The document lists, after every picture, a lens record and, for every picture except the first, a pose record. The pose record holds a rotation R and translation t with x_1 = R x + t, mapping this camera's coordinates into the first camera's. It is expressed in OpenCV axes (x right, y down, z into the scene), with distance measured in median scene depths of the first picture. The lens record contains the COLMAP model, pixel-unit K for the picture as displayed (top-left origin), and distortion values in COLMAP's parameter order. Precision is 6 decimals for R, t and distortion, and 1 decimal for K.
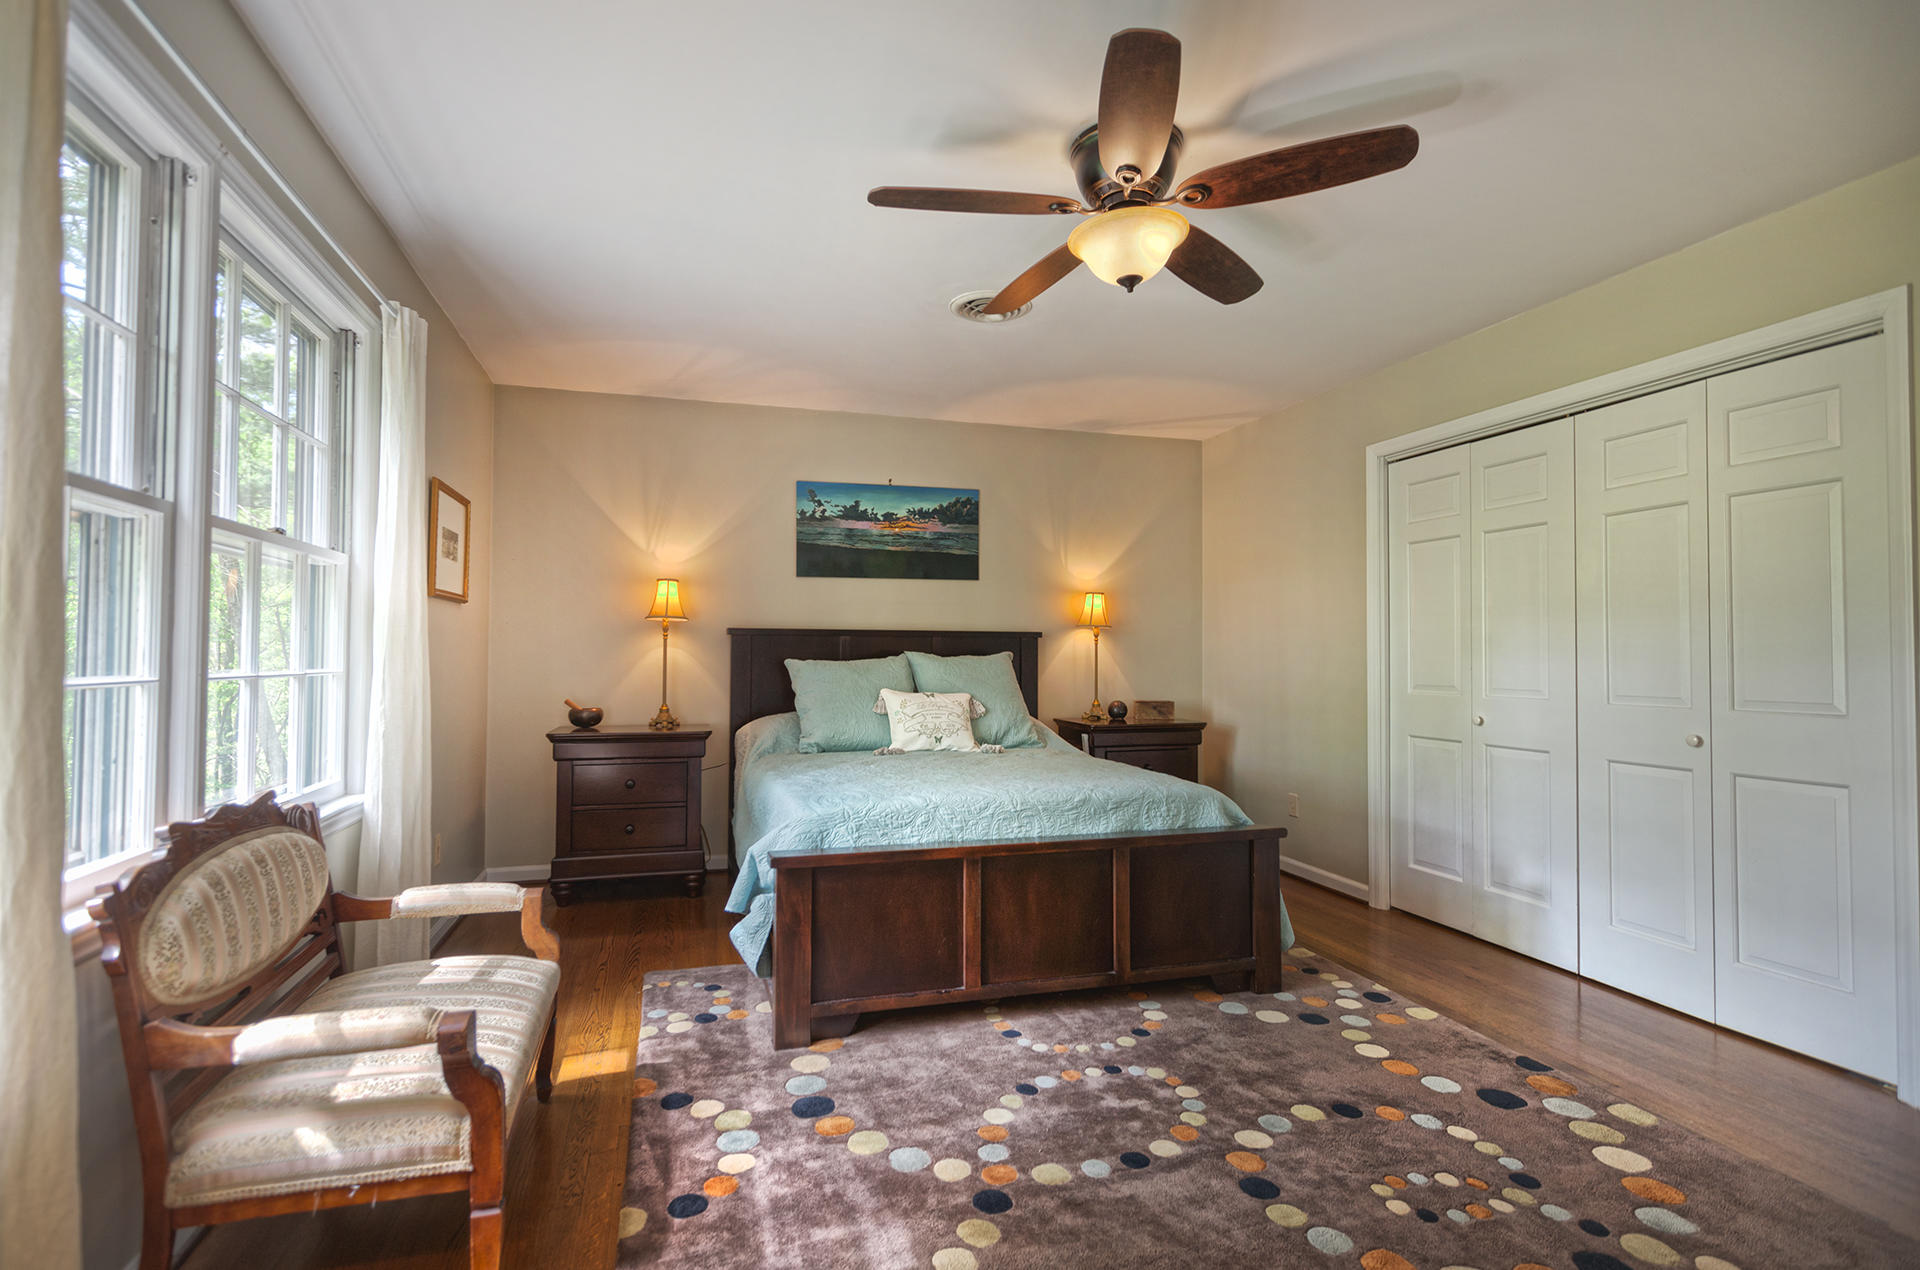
lens RADIAL K [[923.8, 0, 960.0], [0, 923.8, 635.0], [0, 0, 1]] dist [0.001950, 0.000155]
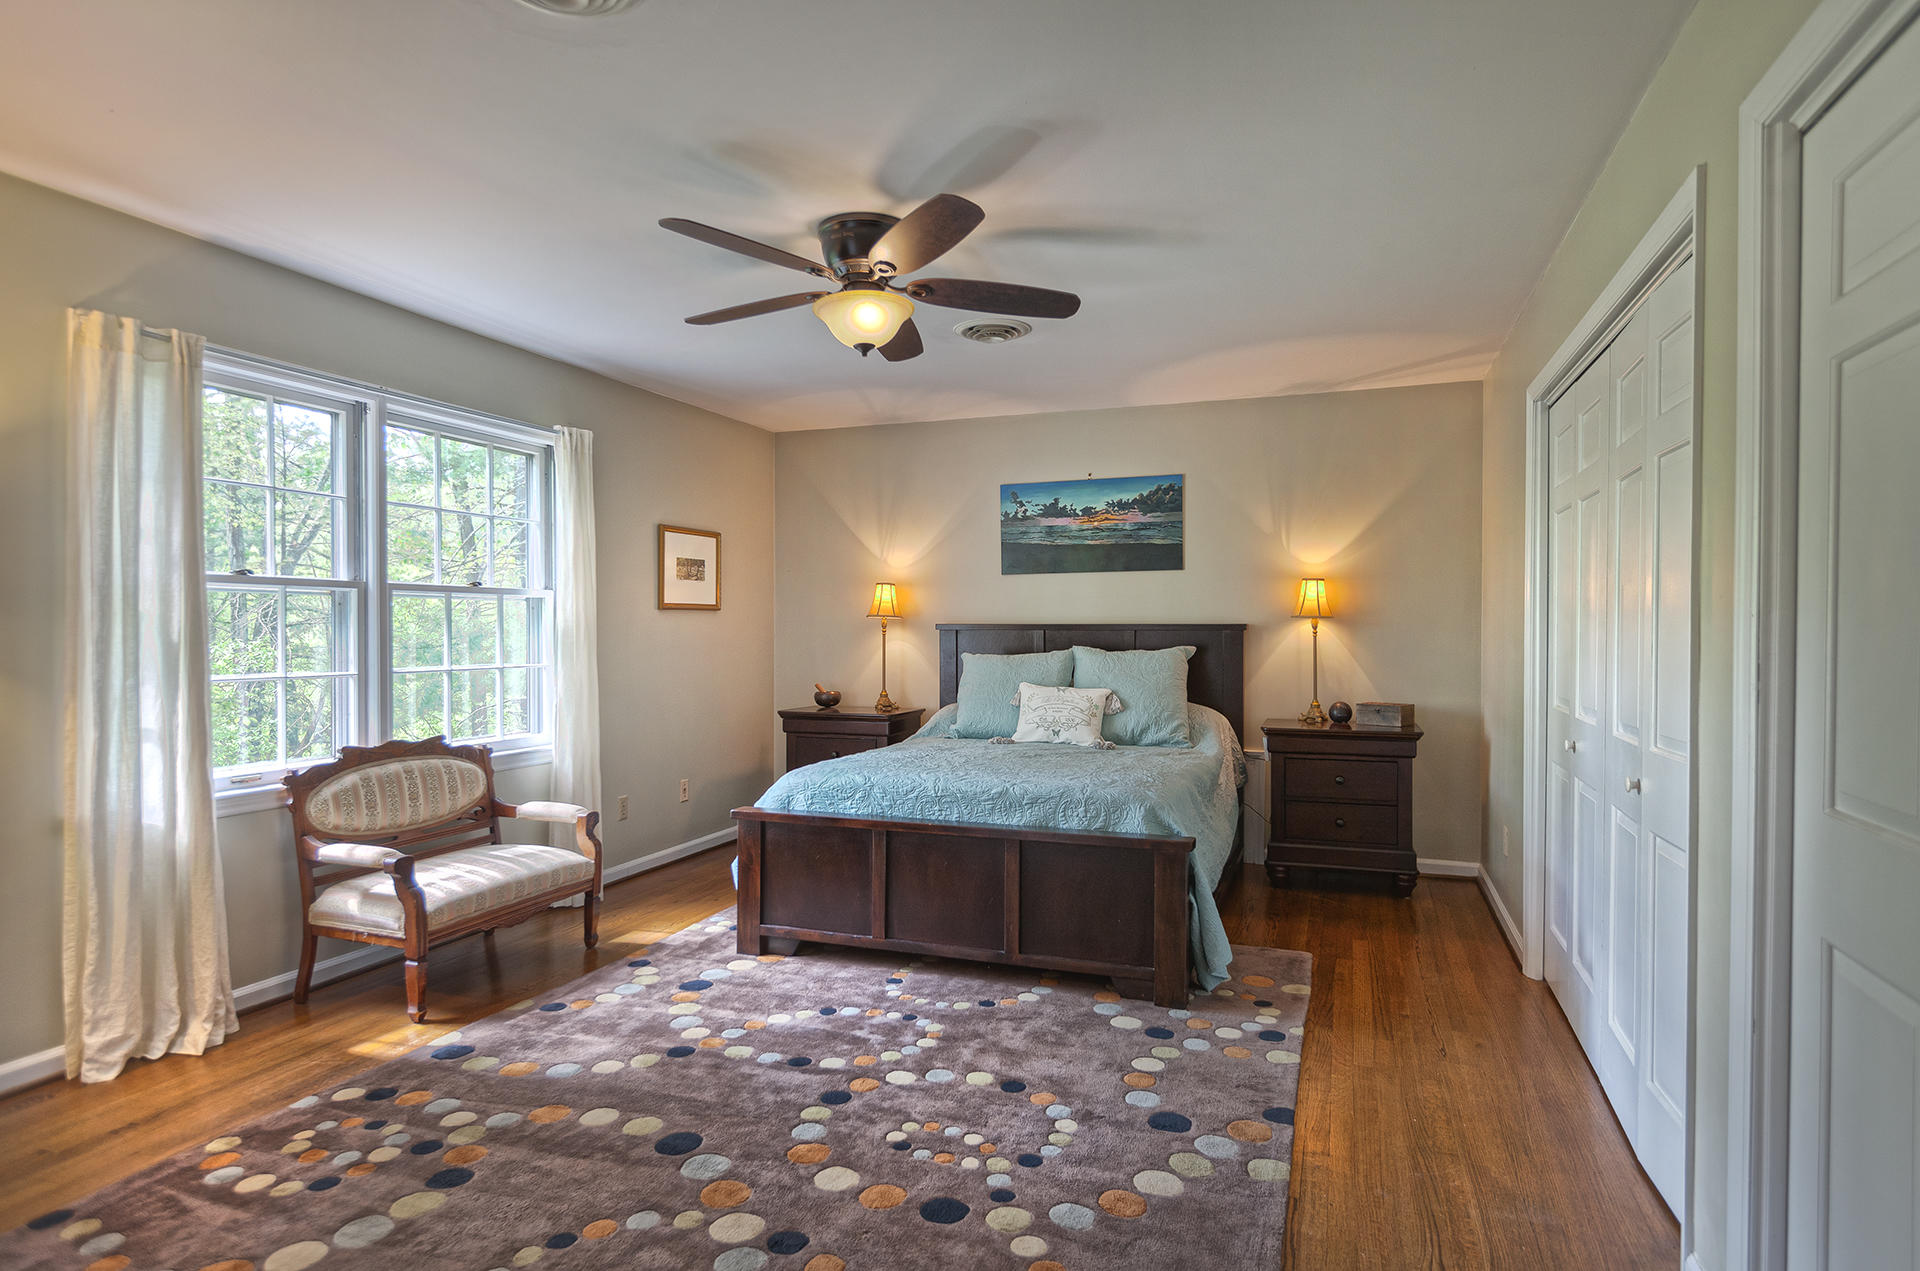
lens RADIAL K [[1052.9, 0, 960.7], [0, 1052.9, 643.8], [0, 0, 1]] dist [0.003250, 0.000569]
pose [[0.798101, 0.004656, -0.602505, 0.910551], [0.017263, 0.999383, 0.030590, -0.037741], [0.602276, -0.034815, 0.797529, -0.007132]]
